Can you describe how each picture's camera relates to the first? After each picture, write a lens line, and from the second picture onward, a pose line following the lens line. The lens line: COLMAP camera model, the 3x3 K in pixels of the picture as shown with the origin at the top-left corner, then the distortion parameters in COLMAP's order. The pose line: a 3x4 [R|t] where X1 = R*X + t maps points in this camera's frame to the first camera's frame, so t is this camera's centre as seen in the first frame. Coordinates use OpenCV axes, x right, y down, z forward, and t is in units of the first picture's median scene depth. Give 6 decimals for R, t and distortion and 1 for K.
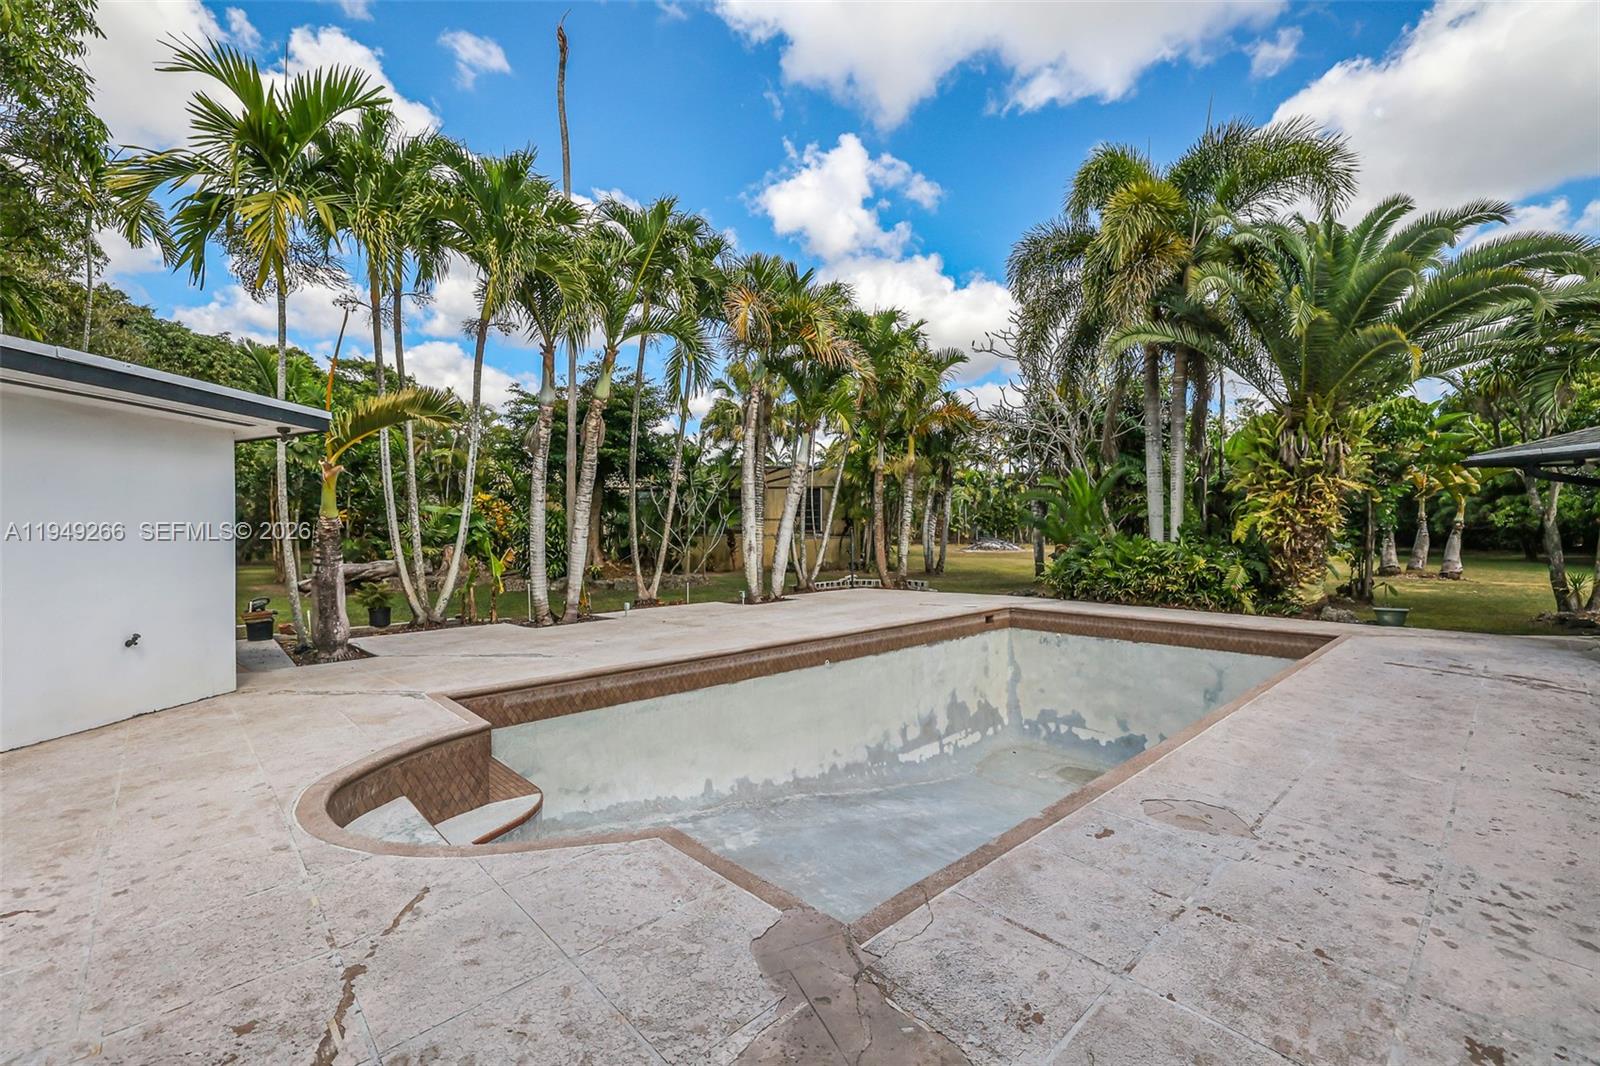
lens RADIAL K [[679.3, 0, 793.0], [0, 679.3, 536.4], [0, 0, 1]] dist [-0.001785, 0.000449]
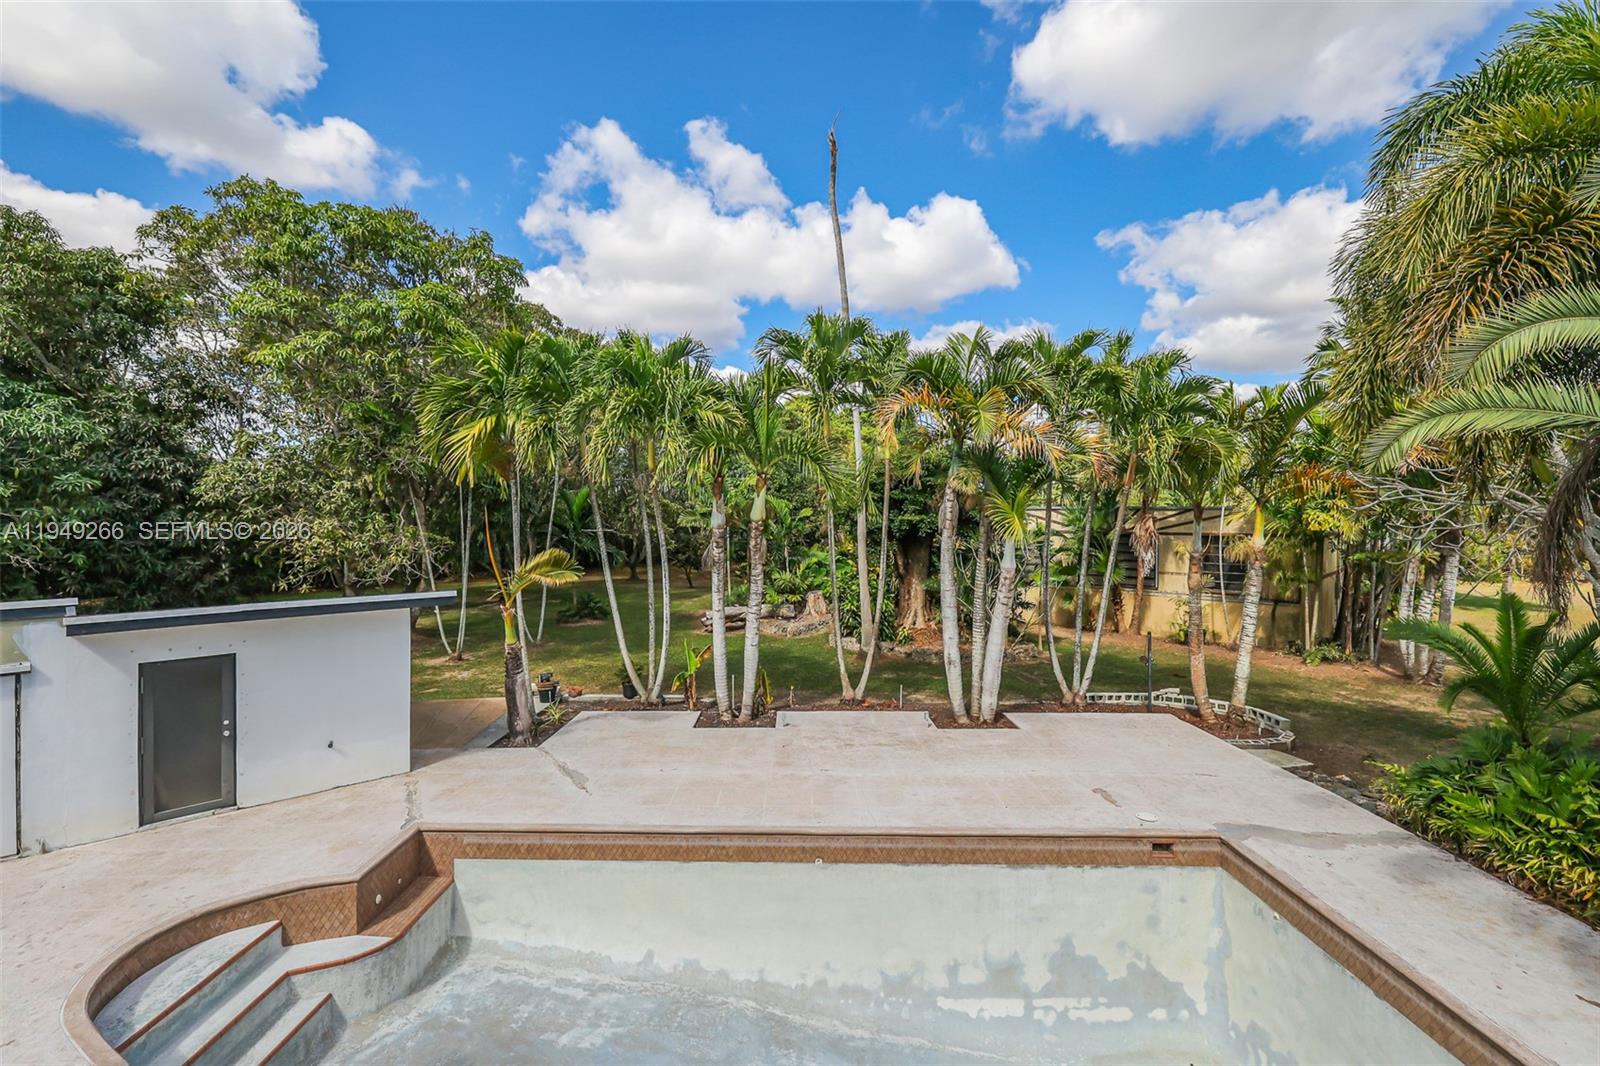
lens RADIAL K [[679.3, 0, 784.7], [0, 679.3, 523.6], [0, 0, 1]] dist [-0.001785, 0.000449]
pose [[0.727363, 0.013792, -0.686114, 0.526717], [-0.018613, 0.999827, 0.000366, -0.217194], [0.686000, 0.012504, 0.727494, 0.268130]]
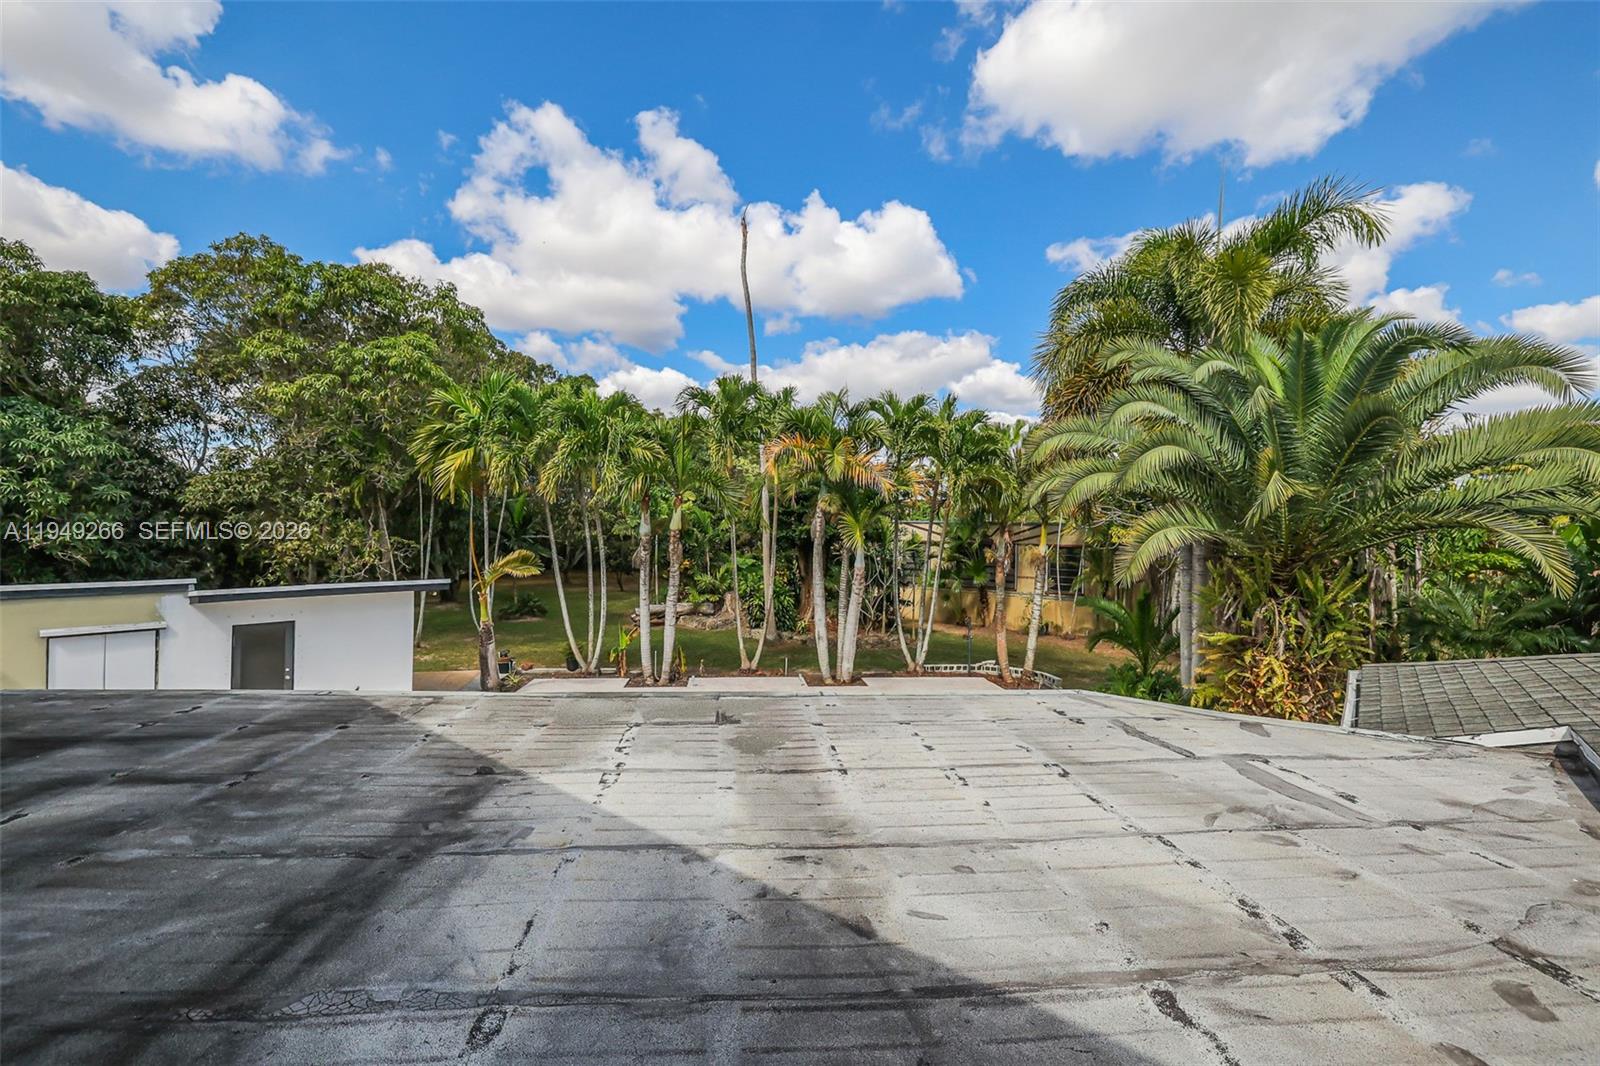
lens RADIAL K [[679.3, 0, 776.8], [0, 679.3, 527.3], [0, 0, 1]] dist [-0.001785, 0.000449]
pose [[0.783491, 0.017453, -0.621157, 0.833171], [-0.030014, 0.999502, -0.009773, -0.220072], [0.620677, 0.026301, 0.783625, 0.017342]]
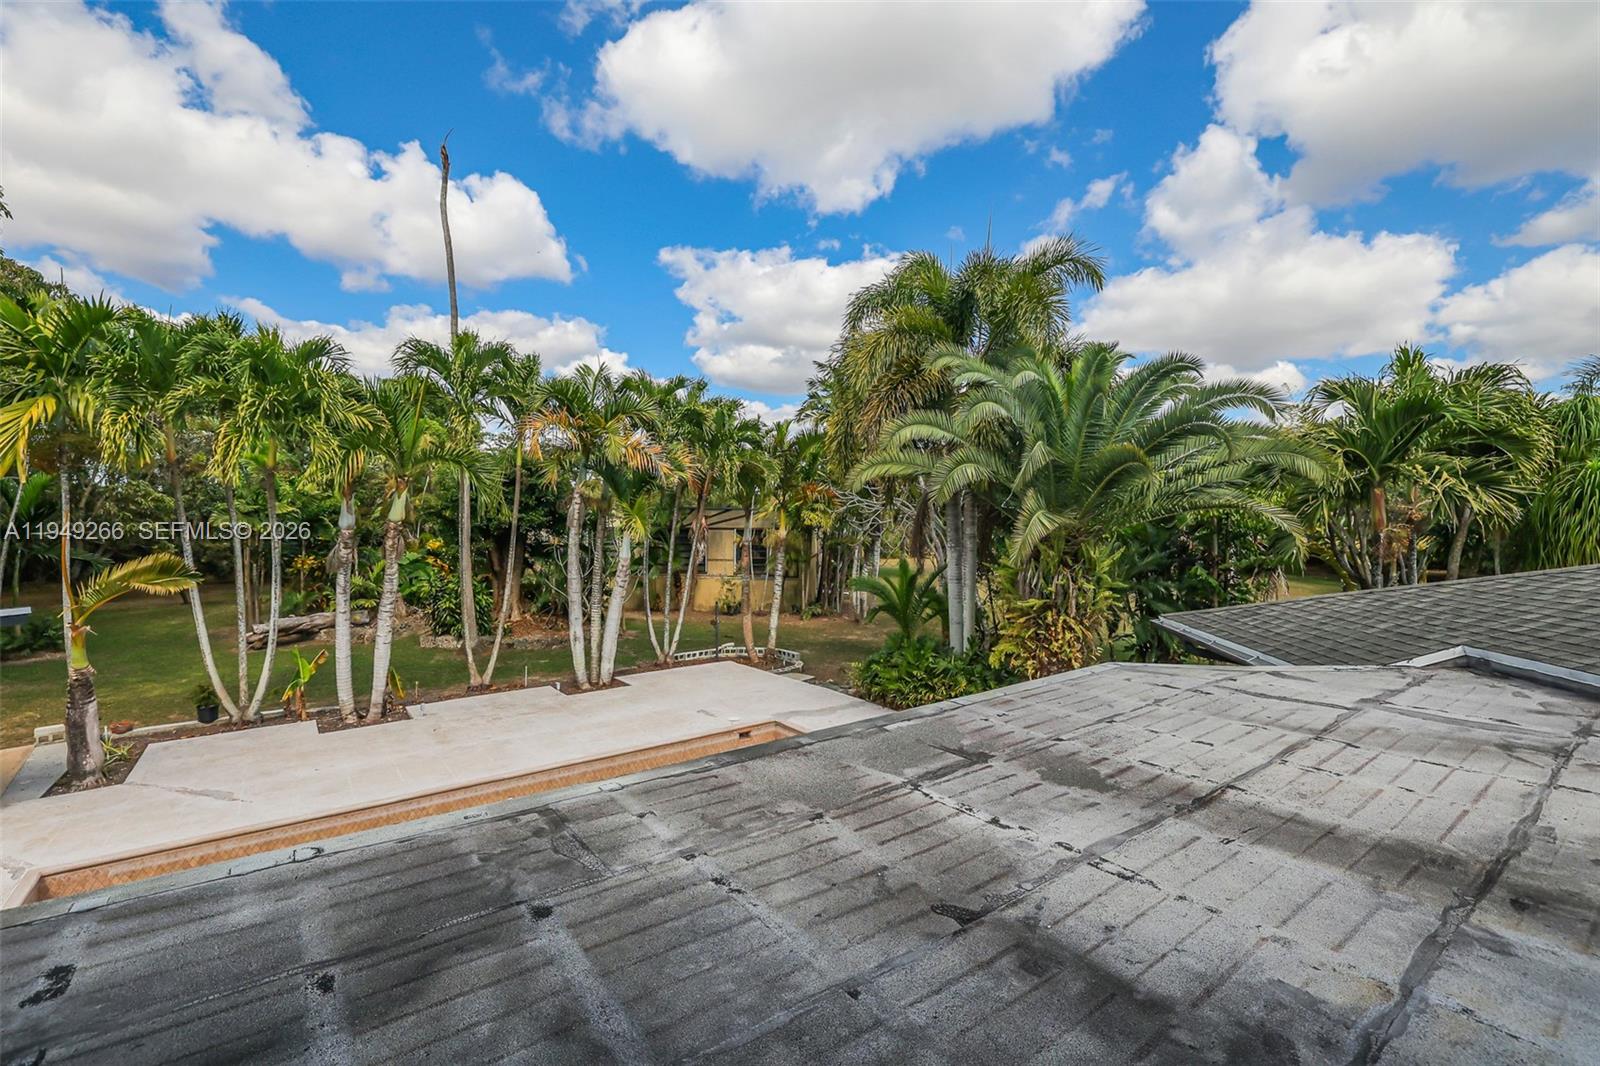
lens RADIAL K [[679.3, 0, 766.0], [0, 679.3, 516.2], [0, 0, 1]] dist [-0.001785, 0.000449]
pose [[0.990647, 0.006927, -0.136276, 0.509981], [-0.009091, 0.999842, -0.015266, -0.217064], [0.136149, 0.016362, 0.990553, -0.019547]]
